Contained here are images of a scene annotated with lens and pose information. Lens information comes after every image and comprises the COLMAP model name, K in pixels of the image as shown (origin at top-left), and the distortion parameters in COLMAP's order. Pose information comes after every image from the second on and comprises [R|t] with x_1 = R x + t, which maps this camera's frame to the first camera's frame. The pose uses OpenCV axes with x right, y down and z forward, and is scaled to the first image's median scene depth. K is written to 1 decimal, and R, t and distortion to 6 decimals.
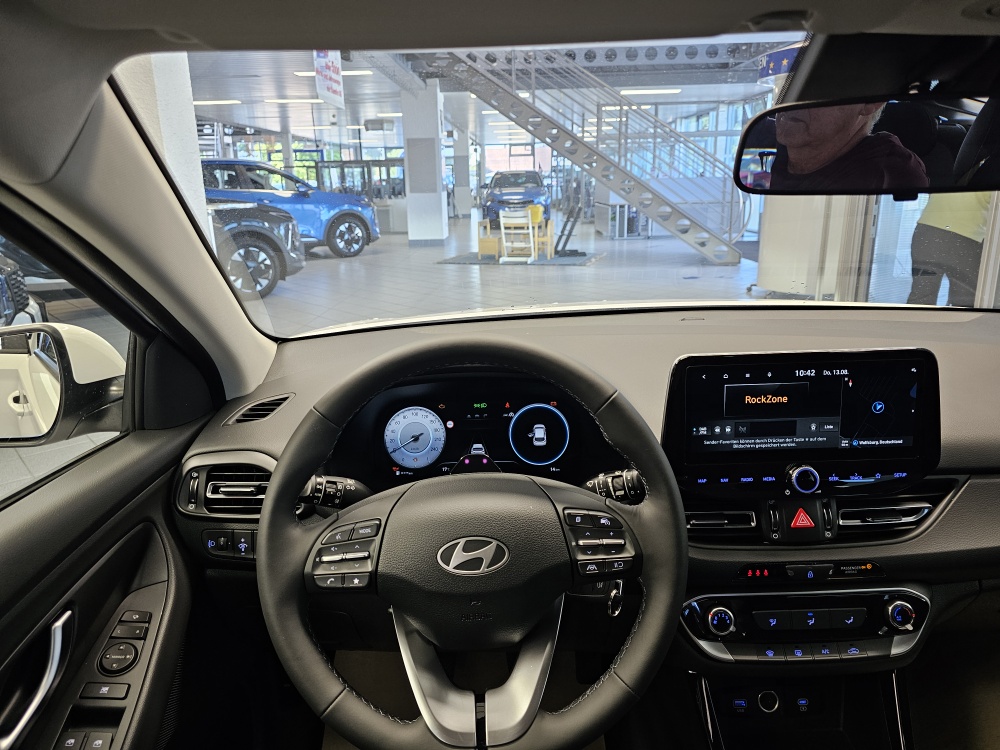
lens RADIAL K [[683.0, 0, 493.8], [0, 683.0, 357.2], [0, 0, 1]] dist [0.057155, -0.062914]
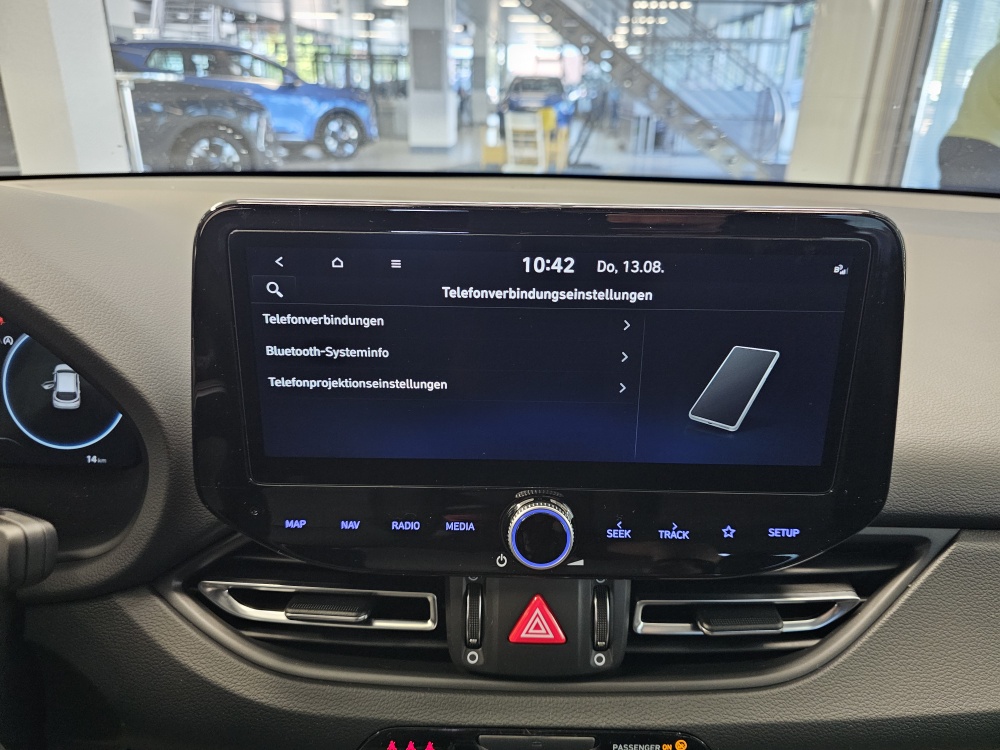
lens RADIAL K [[706.8, 0, 504.3], [0, 706.8, 369.7], [0, 0, 1]] dist [0.002979, -0.004858]
pose [[0.998732, 0.049359, -0.009929, 0.421994], [-0.047746, 0.991097, 0.124287, 0.031898], [0.015976, -0.123655, 0.992197, 0.594958]]
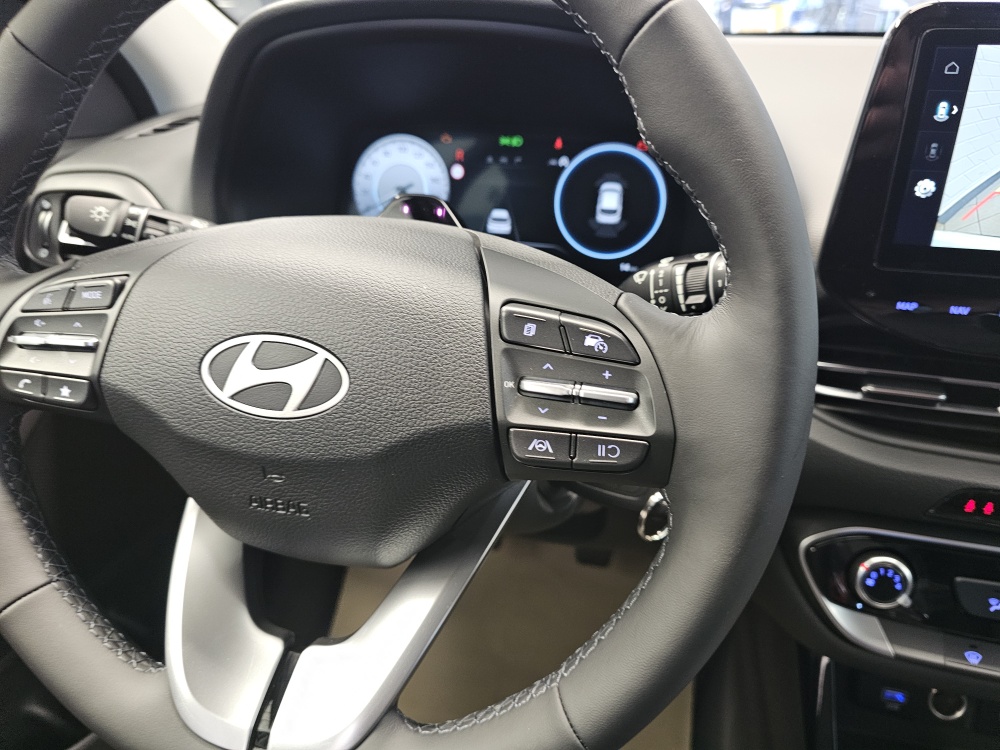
lens RADIAL K [[704.2, 0, 504.7], [0, 704.2, 373.0], [0, 0, 1]] dist [0.033540, -0.056949]
pose [[0.959771, 0.141550, -0.242495, 0.163547], [-0.077339, 0.963495, 0.256313, 0.120745], [0.269924, -0.227247, 0.935682, 0.465009]]
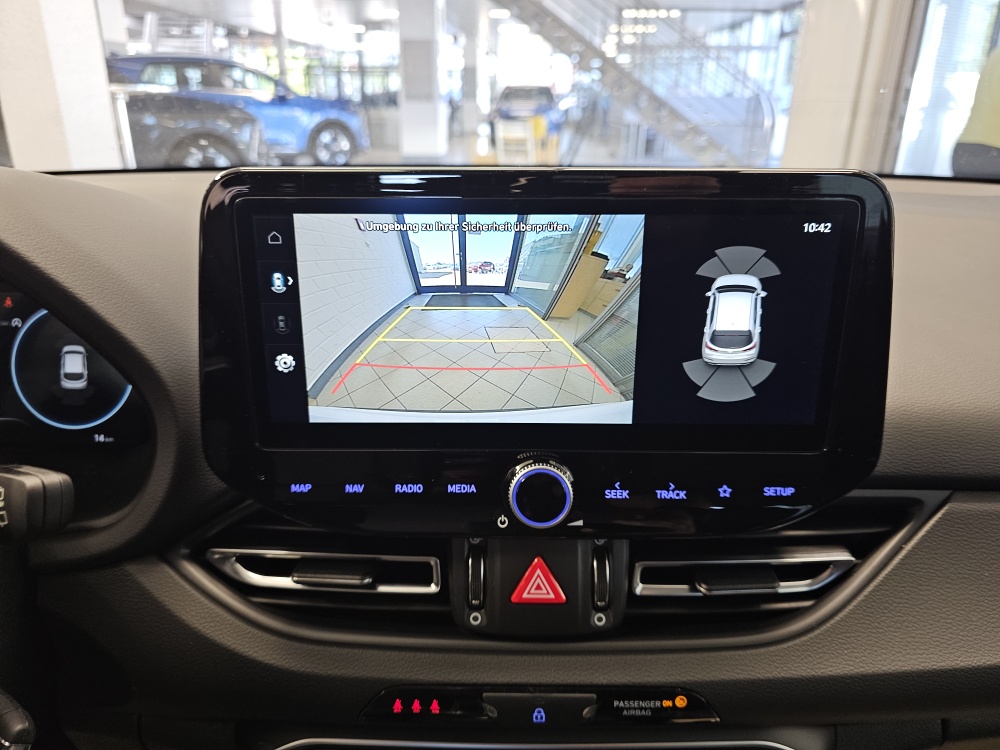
lens RADIAL K [[704.9, 0, 494.1], [0, 704.9, 374.1], [0, 0, 1]] dist [0.000824, -0.002402]
pose [[0.999181, 0.037265, -0.015753, 0.419993], [-0.035139, 0.992318, 0.118614, 0.056598], [0.020052, -0.117964, 0.992815, 0.583272]]
